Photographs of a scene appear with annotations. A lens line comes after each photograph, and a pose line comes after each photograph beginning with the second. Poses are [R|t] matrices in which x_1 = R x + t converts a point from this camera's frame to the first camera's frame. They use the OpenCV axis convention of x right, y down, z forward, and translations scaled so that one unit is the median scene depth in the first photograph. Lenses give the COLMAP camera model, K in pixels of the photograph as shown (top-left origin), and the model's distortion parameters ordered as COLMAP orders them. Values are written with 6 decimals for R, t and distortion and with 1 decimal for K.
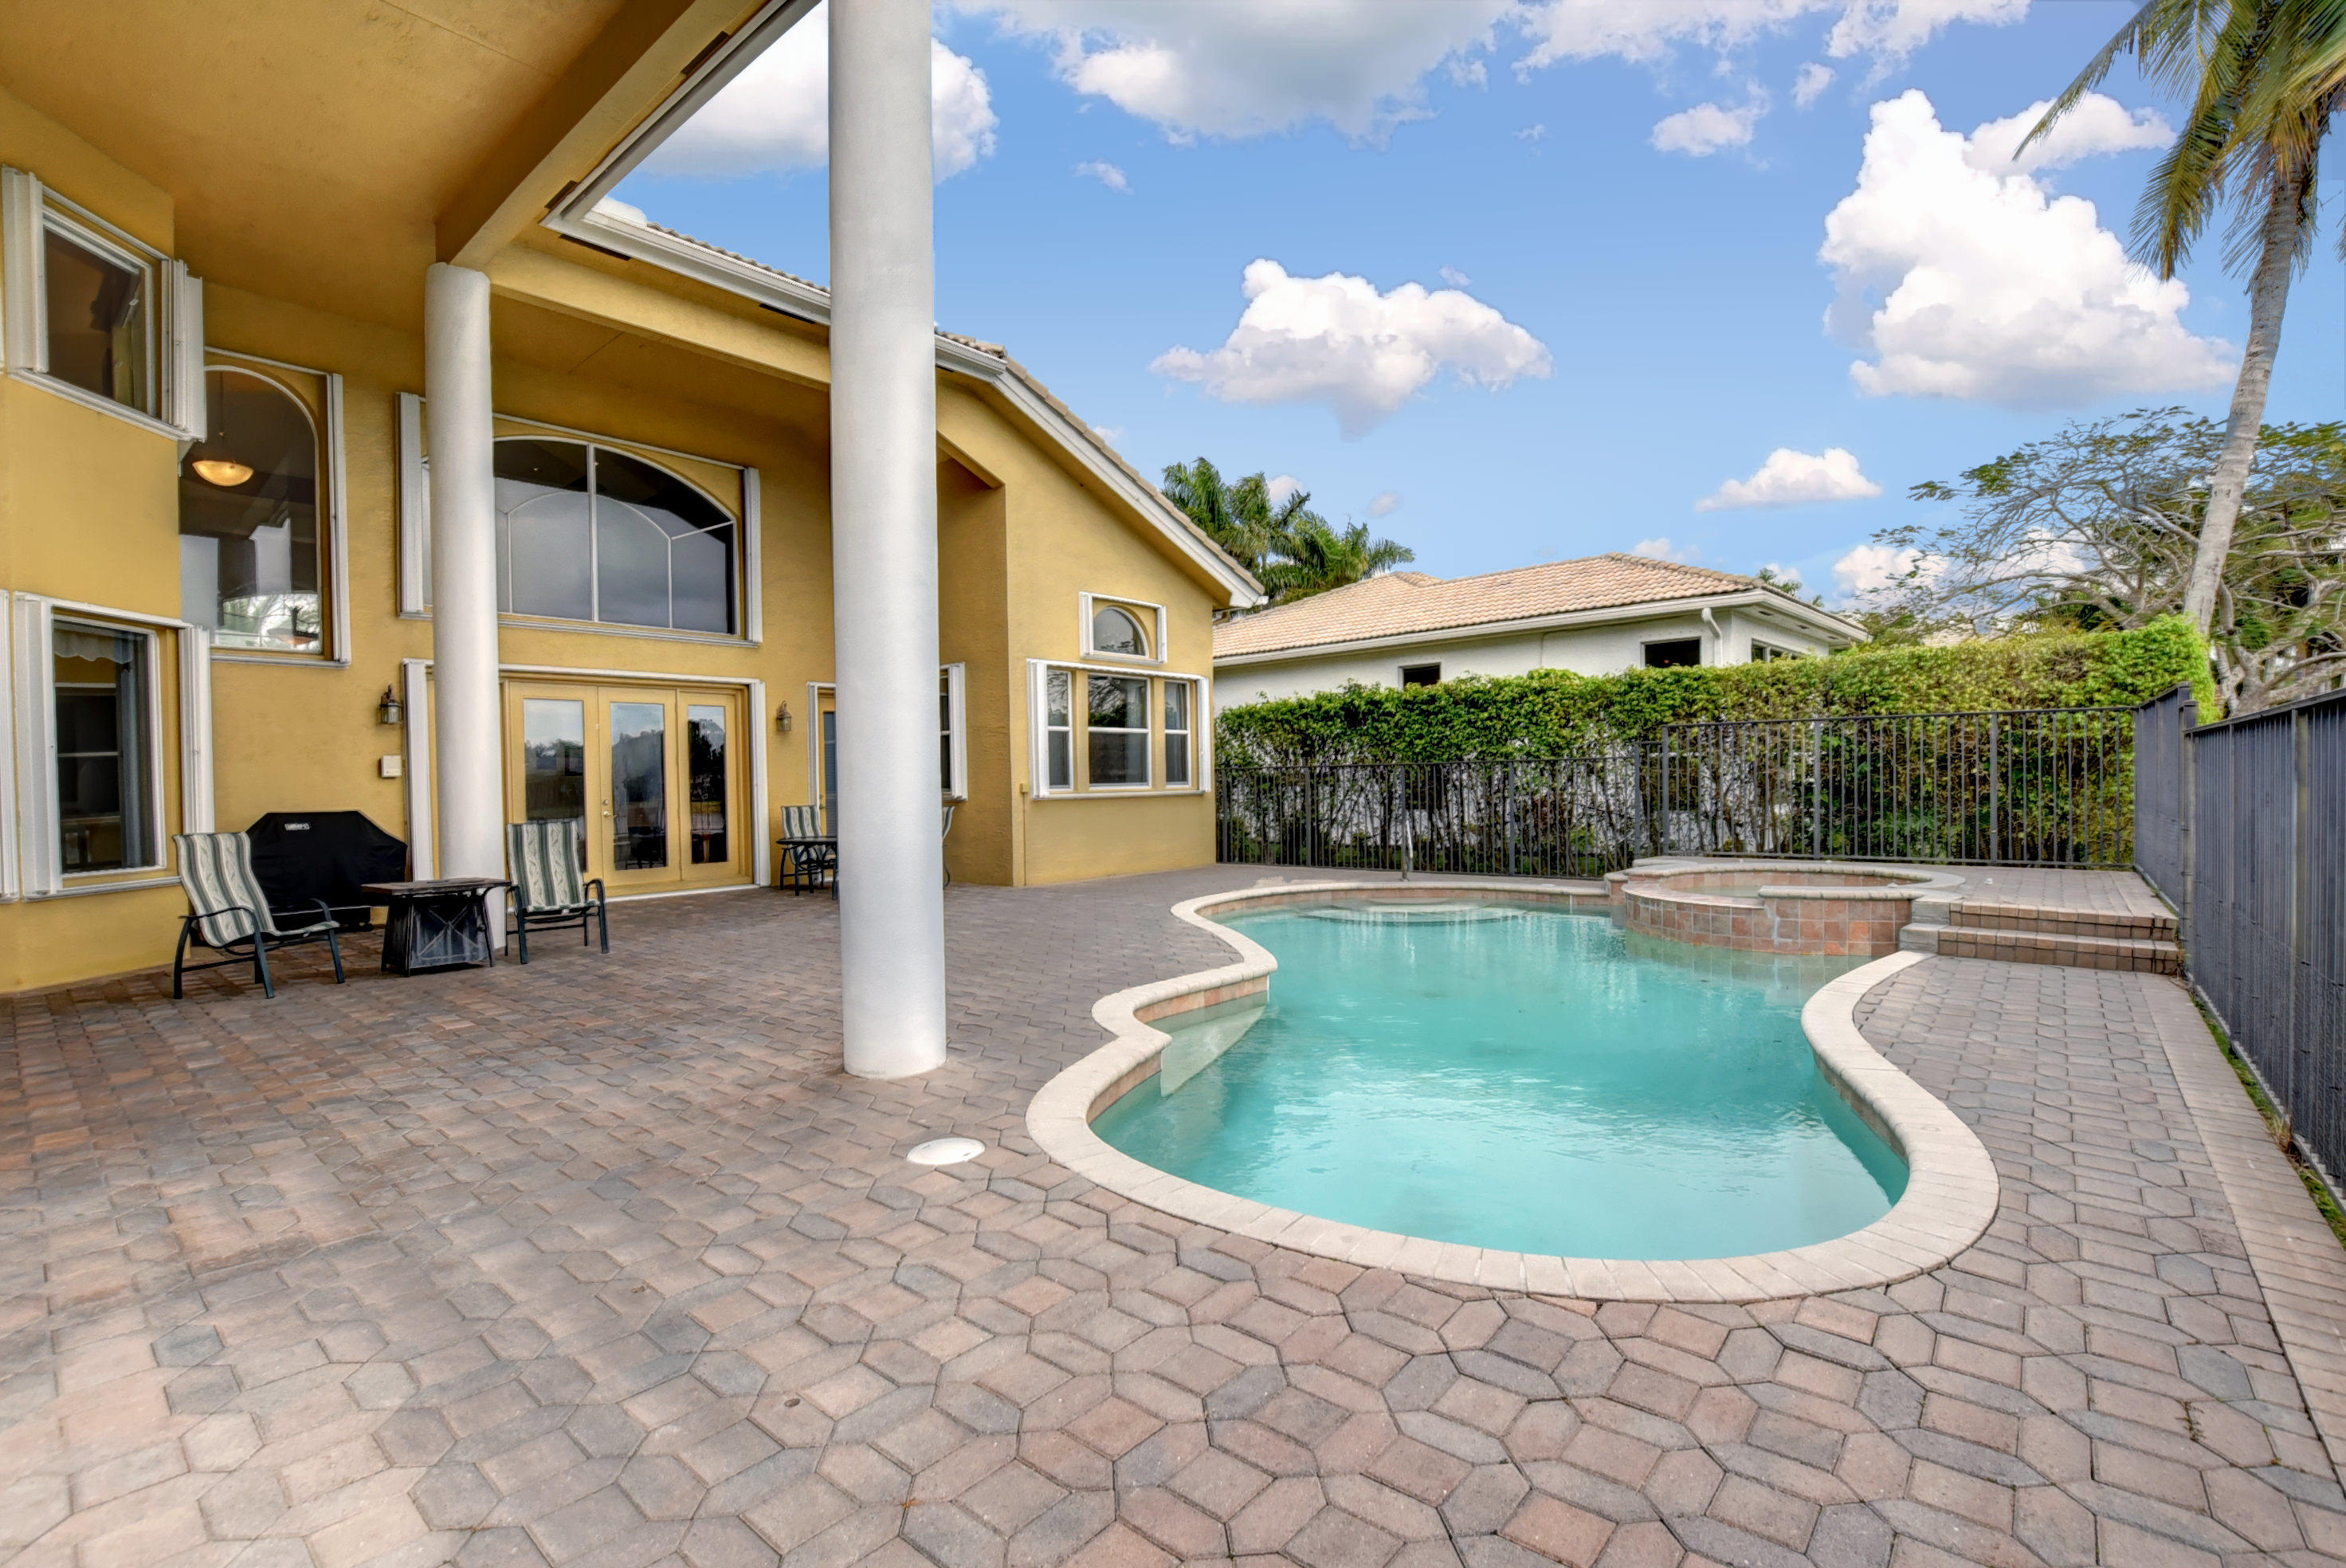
lens RADIAL K [[1051.2, 0, 1161.4], [0, 1051.2, 788.7], [0, 0, 1]] dist [-0.013469, -0.000285]
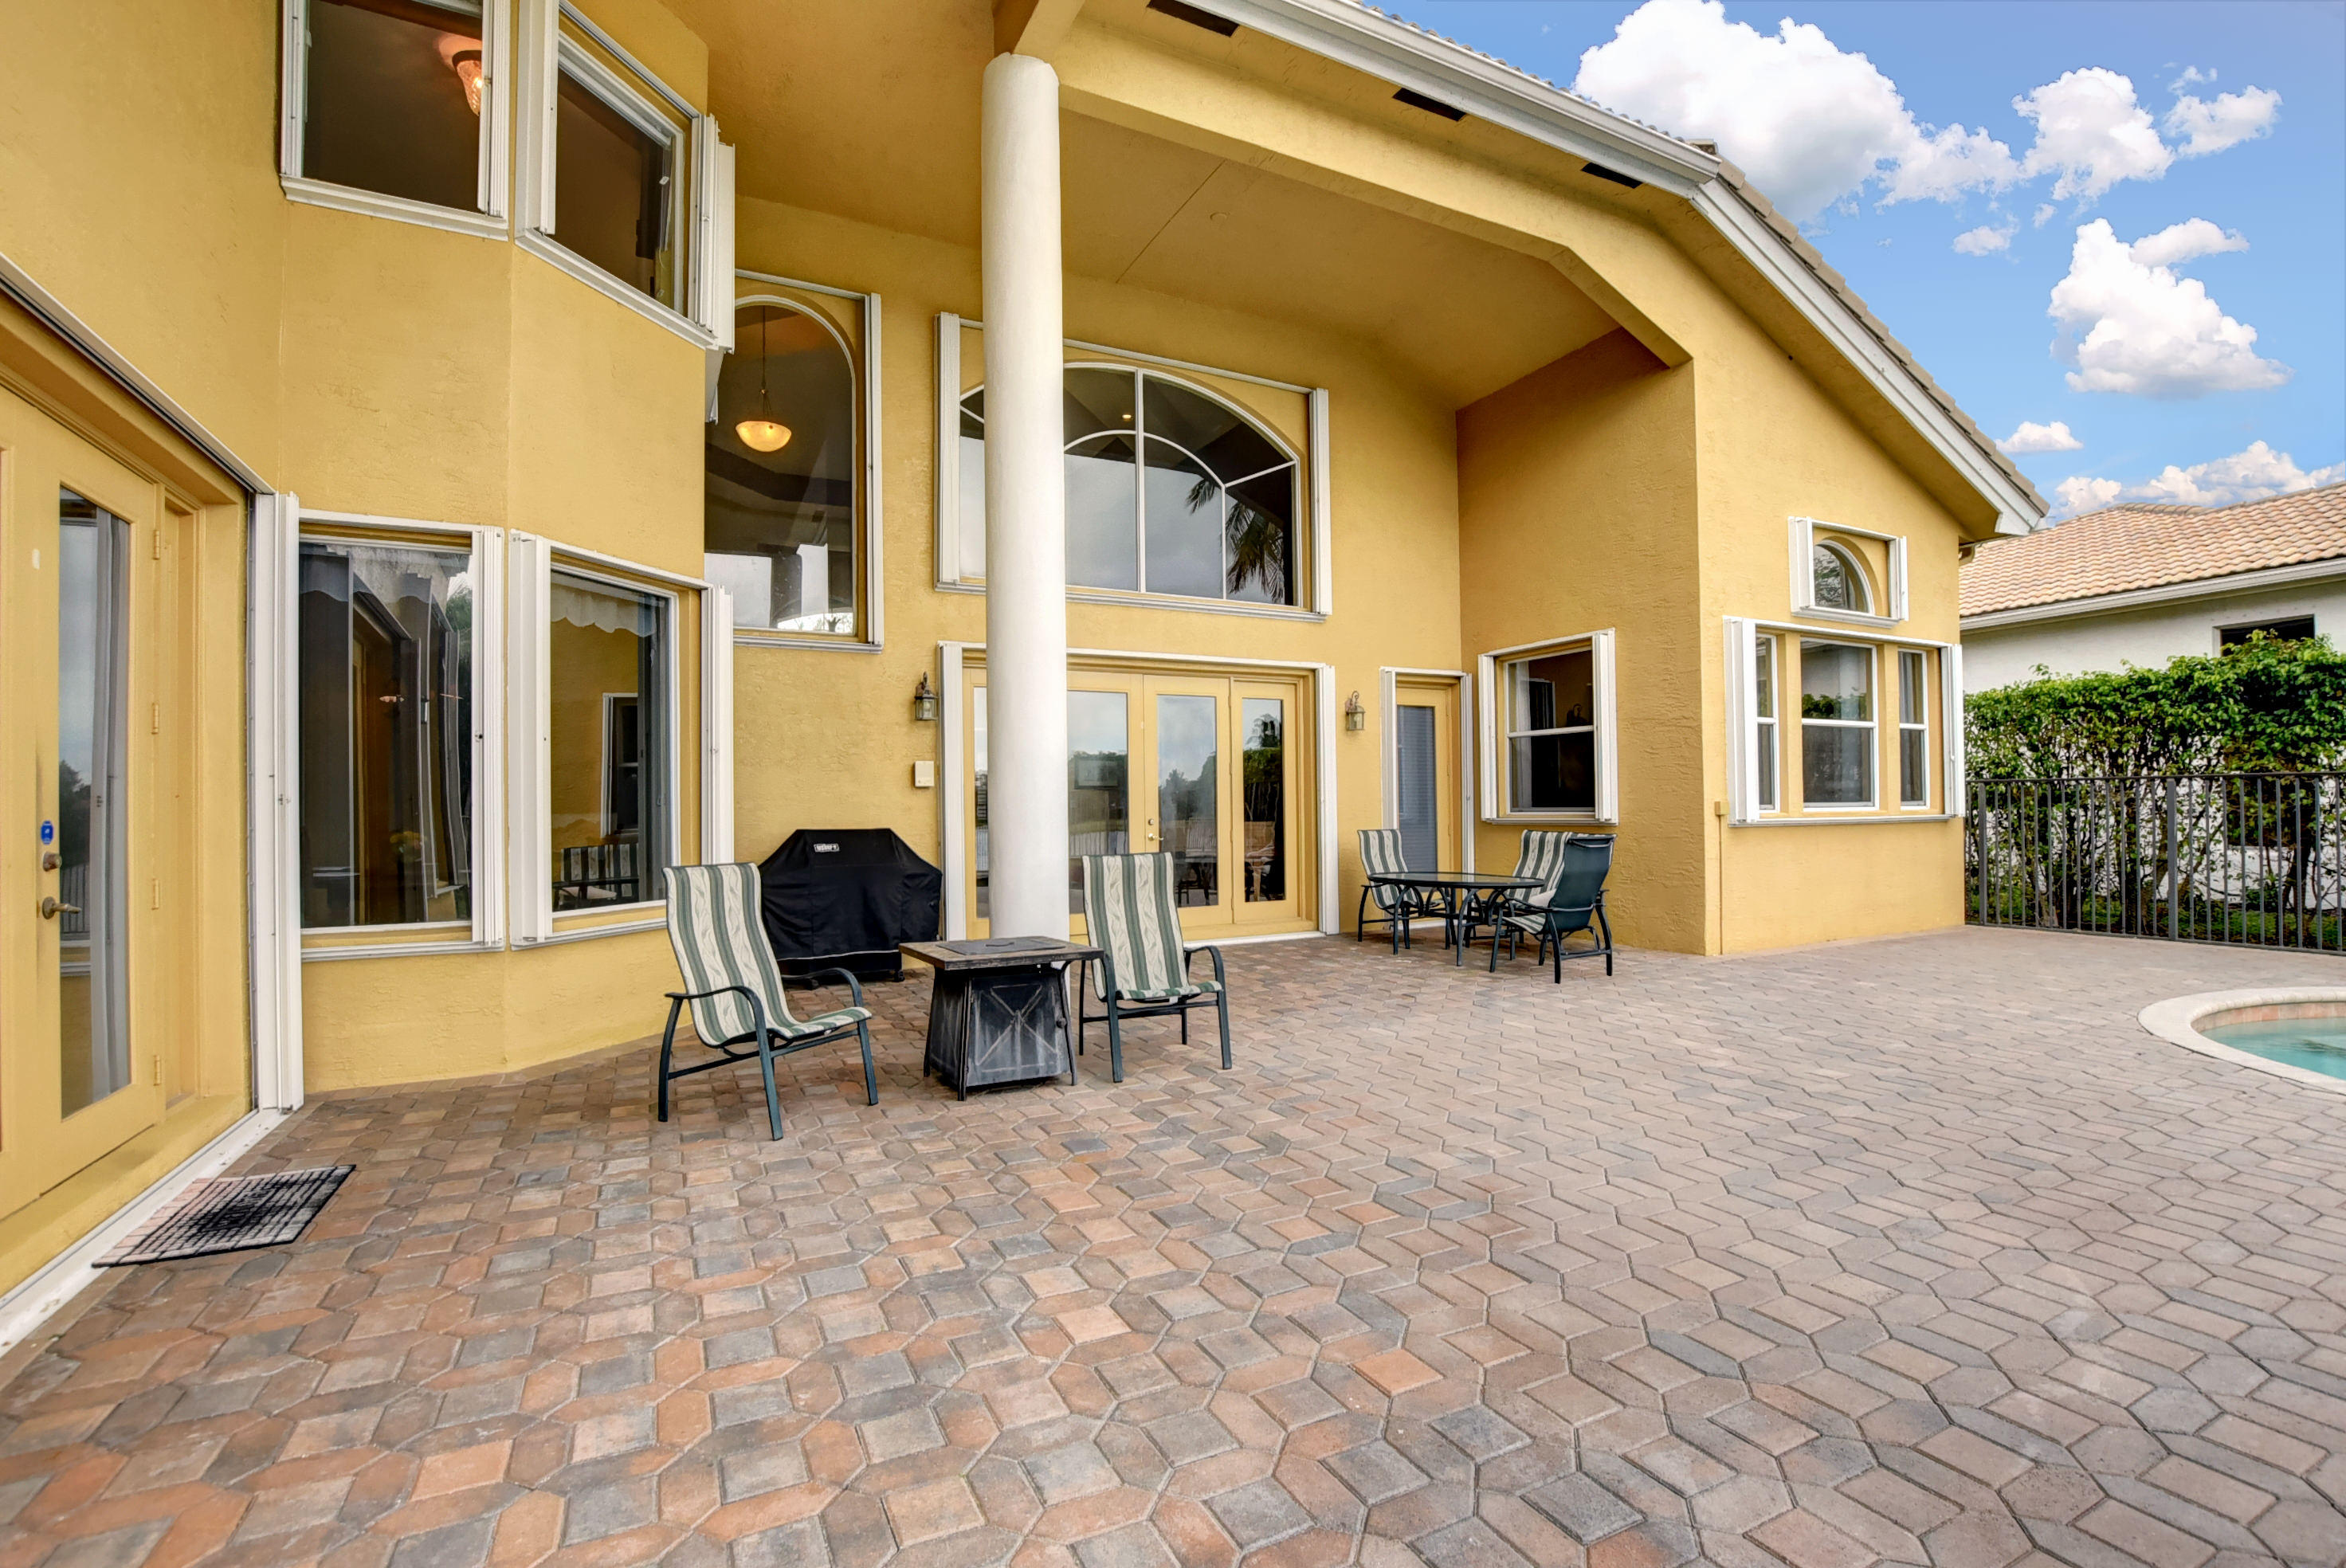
lens RADIAL K [[1051.2, 0, 1173.4], [0, 1051.2, 791.3], [0, 0, 1]] dist [-0.013469, -0.000285]
pose [[0.927234, 0.003747, -0.374463, -0.219967], [-0.009717, 0.999854, -0.014057, 0.001916], [0.374356, 0.016673, 0.927135, 0.274053]]
